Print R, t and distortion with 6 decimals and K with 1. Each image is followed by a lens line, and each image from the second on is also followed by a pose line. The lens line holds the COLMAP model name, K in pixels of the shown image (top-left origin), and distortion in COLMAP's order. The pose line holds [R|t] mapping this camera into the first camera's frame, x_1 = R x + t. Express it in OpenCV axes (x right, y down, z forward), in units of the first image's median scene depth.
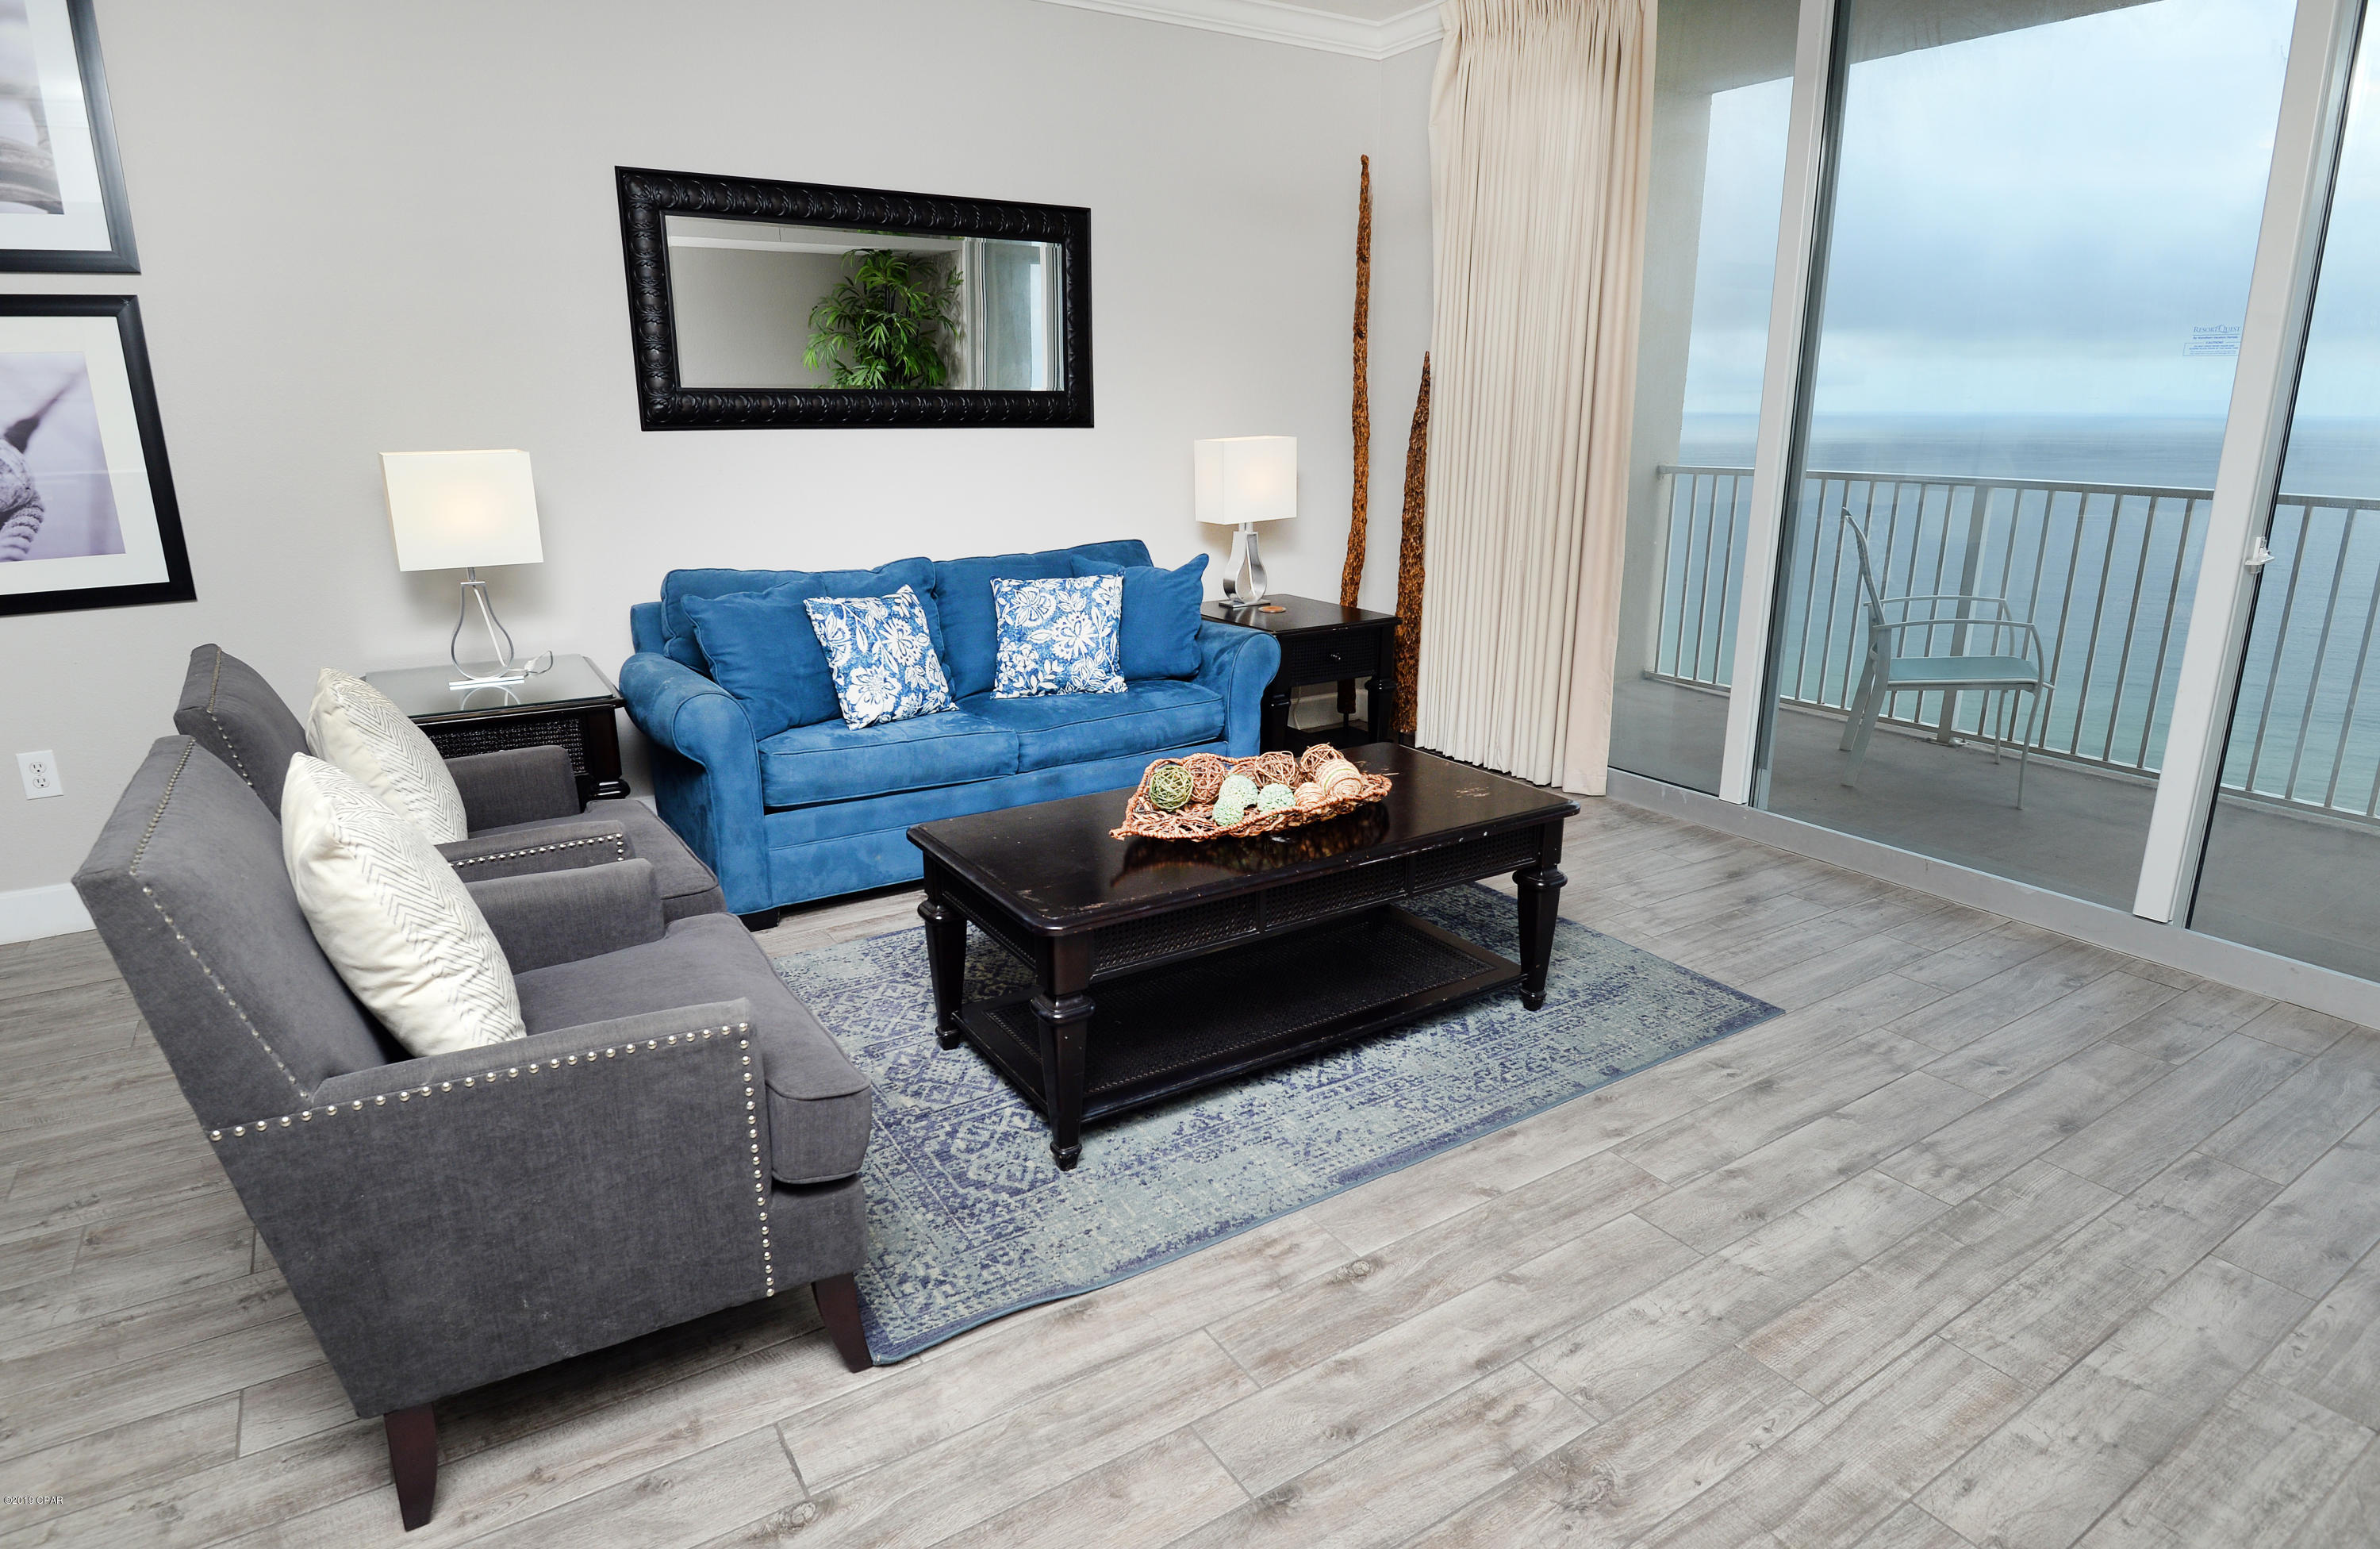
lens RADIAL K [[1300.9, 0, 1179.8], [0, 1300.9, 774.1], [0, 0, 1]] dist [-0.031746, -0.000864]
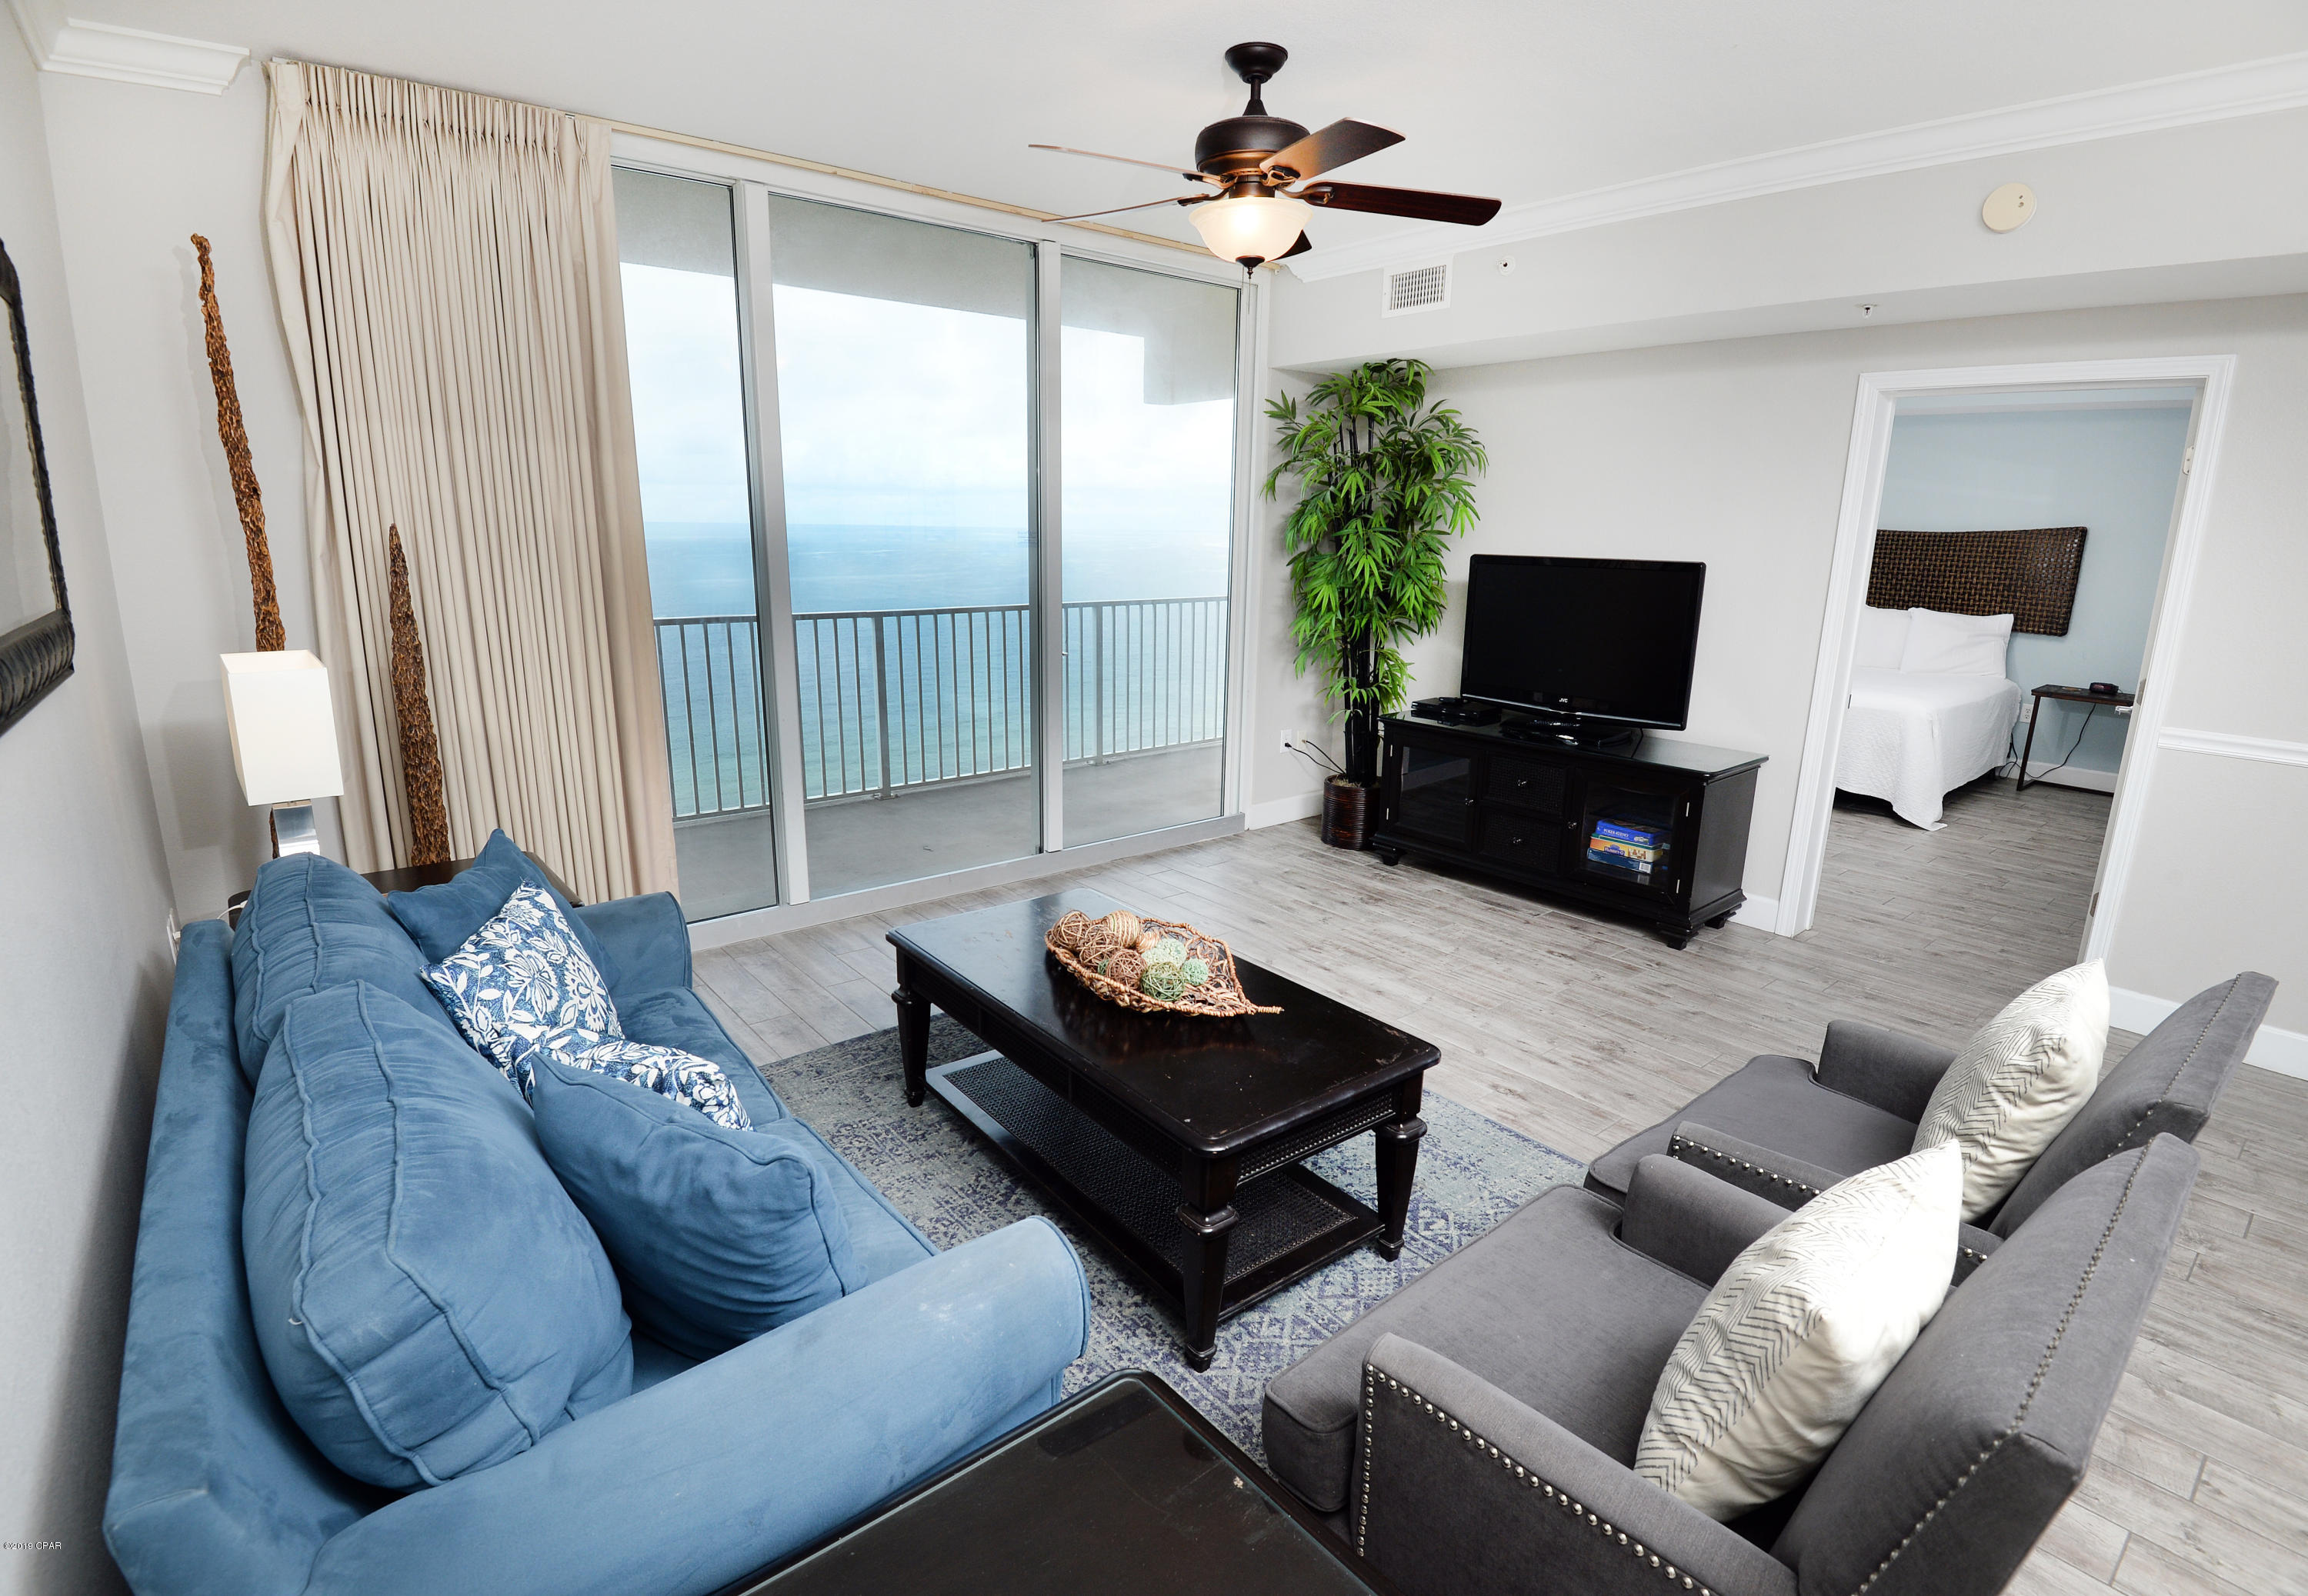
lens RADIAL K [[1110.2, 0, 1149.6], [0, 1110.2, 790.4], [0, 0, 1]] dist [0.004236, 0.000442]
pose [[-0.108283, -0.230576, 0.967011, -0.844635], [0.257125, 0.933134, 0.251290, -0.363211], [-0.960292, 0.275853, -0.041756, 0.998710]]
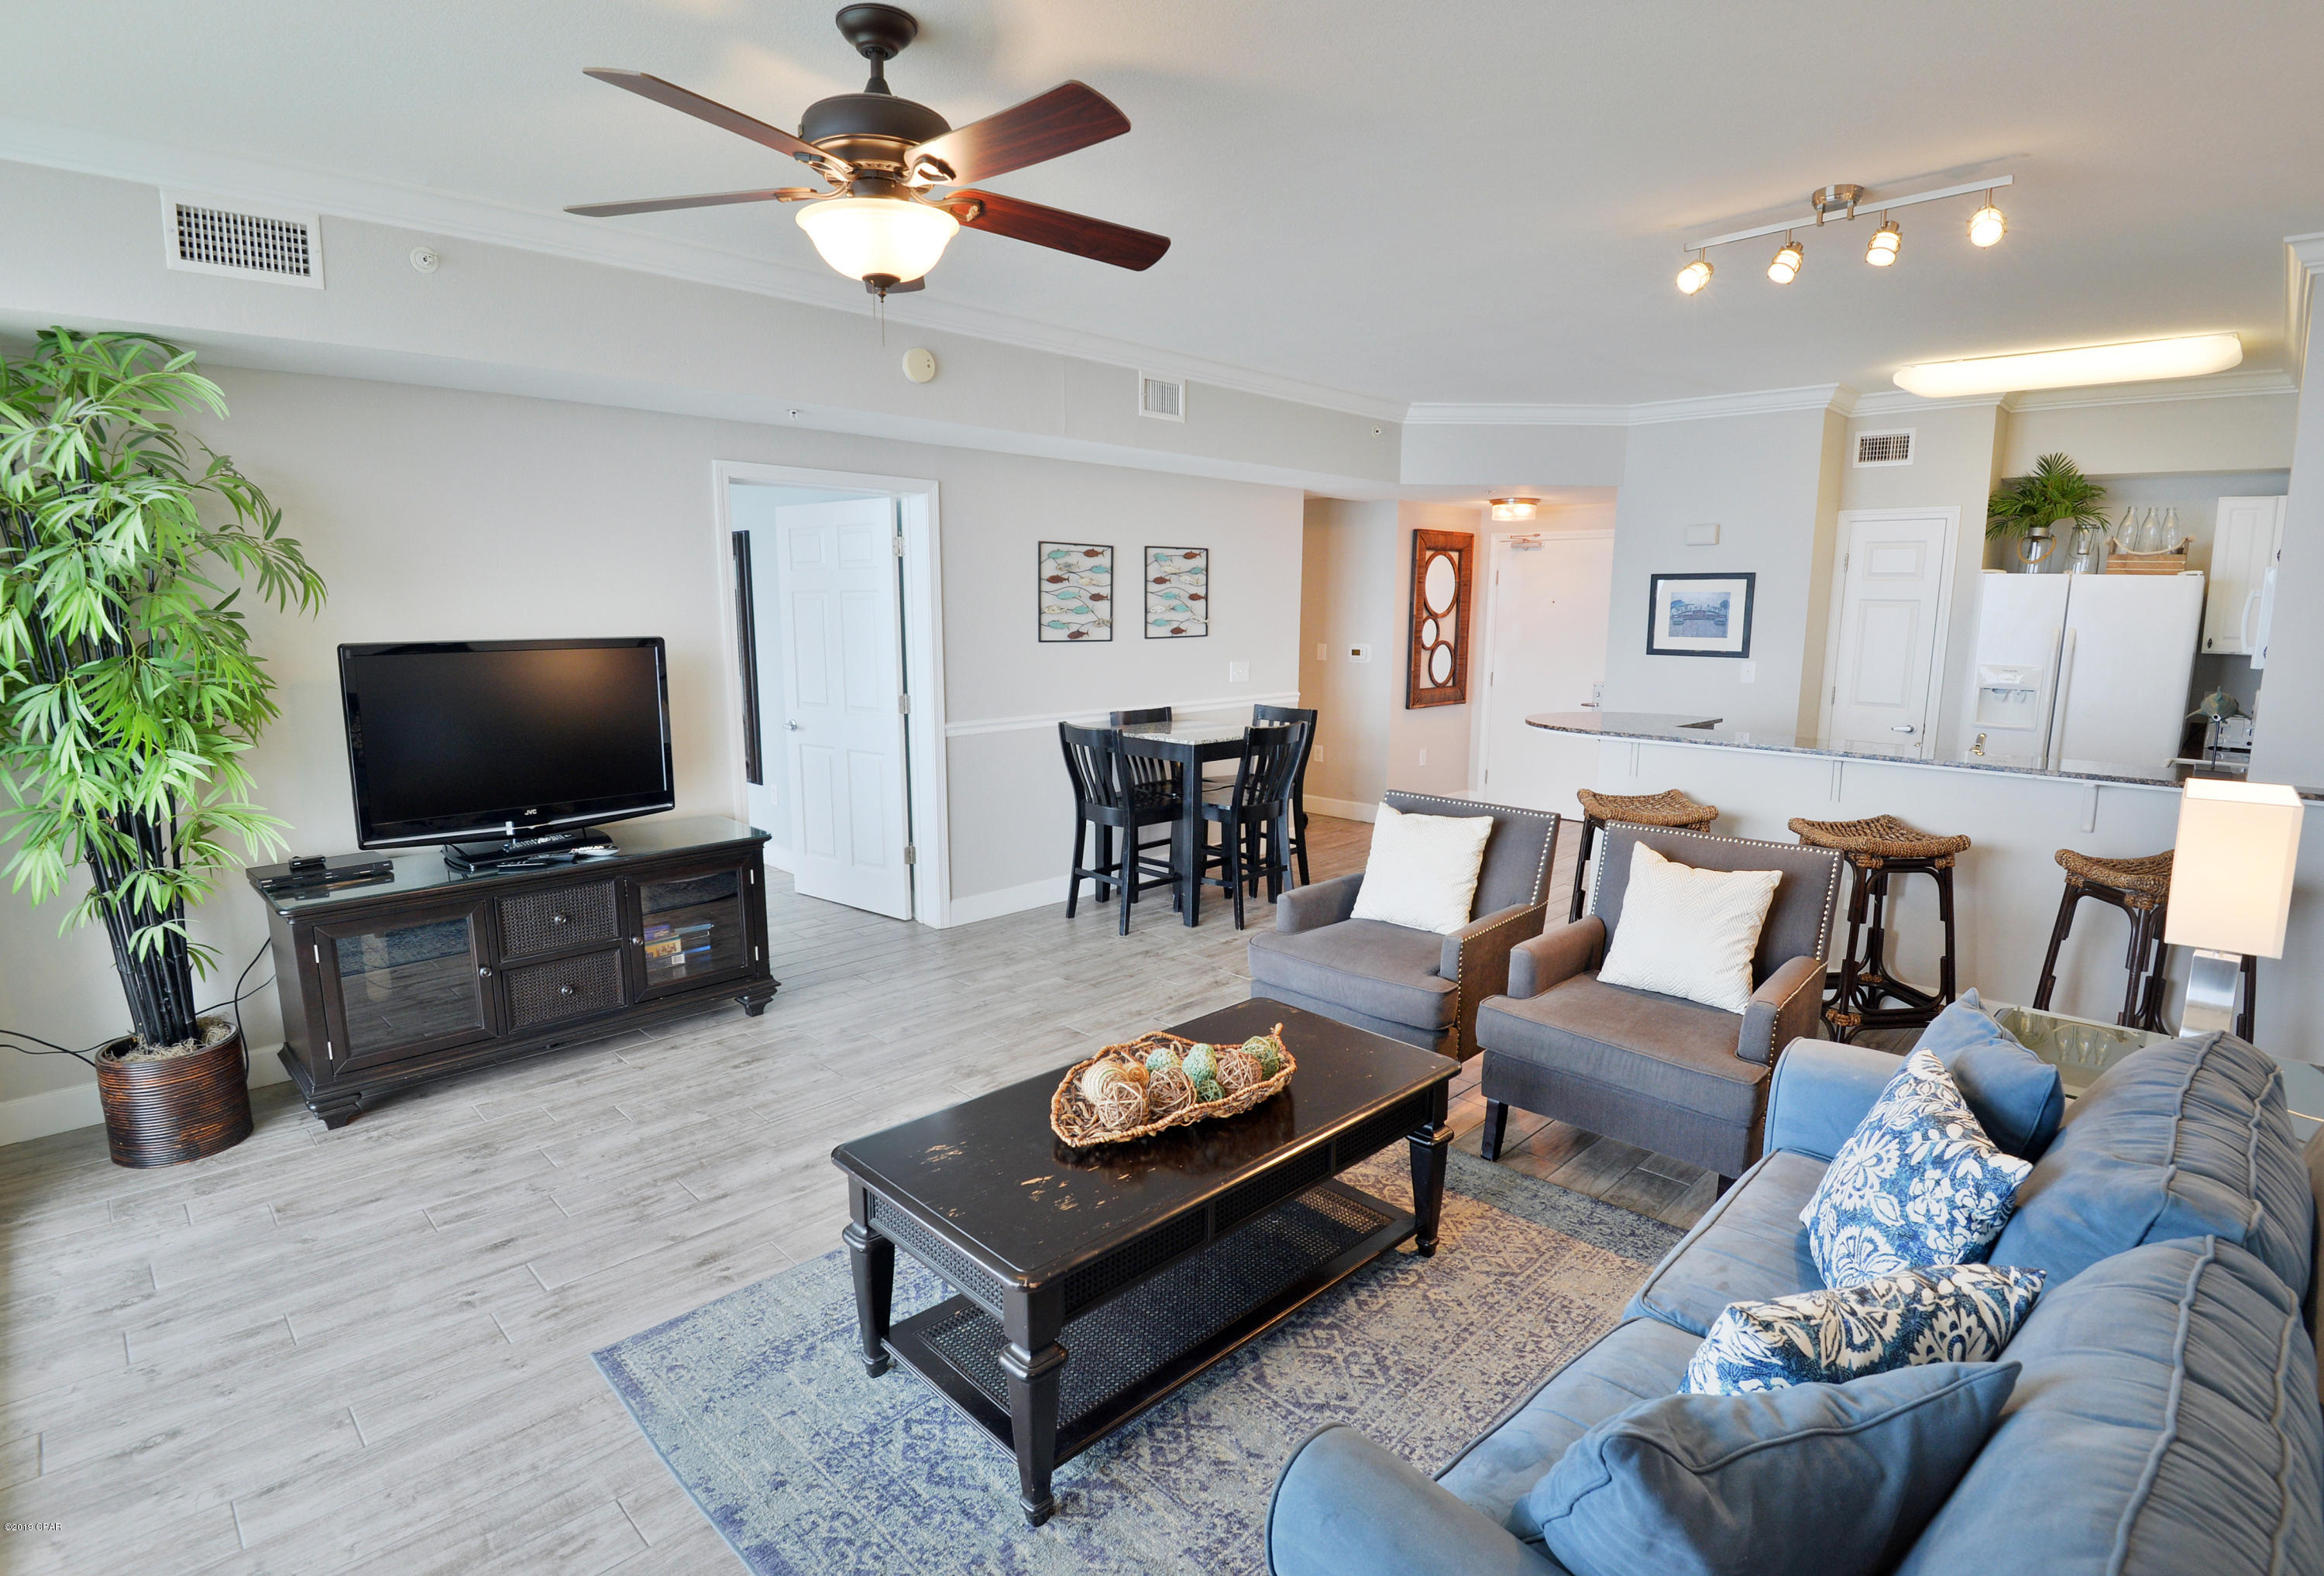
lens RADIAL K [[1181.5, 0, 1108.1], [0, 1181.5, 793.8], [0, 0, 1]] dist [-0.025989, -0.000858]
pose [[-0.984230, 0.038481, -0.172657, 0.231099], [-0.039245, 0.904227, 0.425245, -0.560951], [0.172485, 0.425315, -0.888457, 1.652823]]
